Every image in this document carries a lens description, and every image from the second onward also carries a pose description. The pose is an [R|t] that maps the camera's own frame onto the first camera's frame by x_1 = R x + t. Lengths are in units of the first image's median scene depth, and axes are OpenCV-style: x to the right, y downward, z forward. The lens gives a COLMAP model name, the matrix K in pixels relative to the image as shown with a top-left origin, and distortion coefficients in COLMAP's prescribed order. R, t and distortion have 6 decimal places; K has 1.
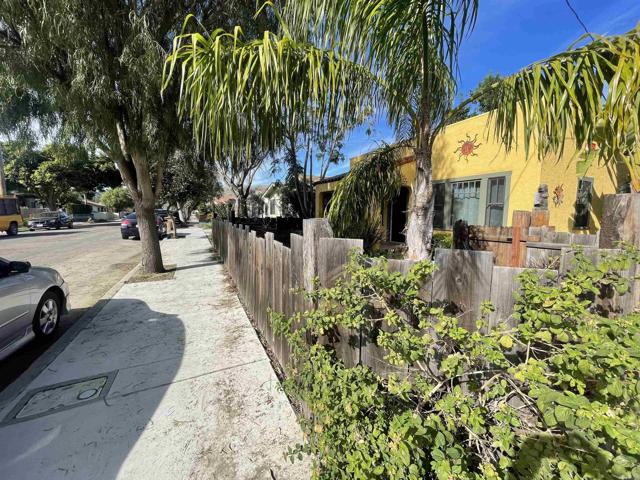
lens RADIAL K [[255.3, 0, 322.2], [0, 255.3, 240.0], [0, 0, 1]] dist [-0.002831, -0.000215]
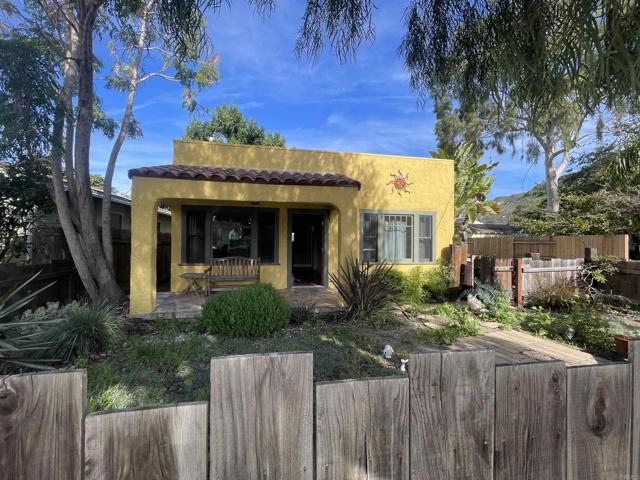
lens RADIAL K [[255.3, 0, 322.2], [0, 255.3, 240.0], [0, 0, 1]] dist [-0.002831, -0.000215]
pose [[0.290630, 0.018261, 0.956661, -0.480037], [0.072749, 0.996502, -0.041122, -0.109173], [-0.954066, 0.081548, 0.288285, 0.969069]]
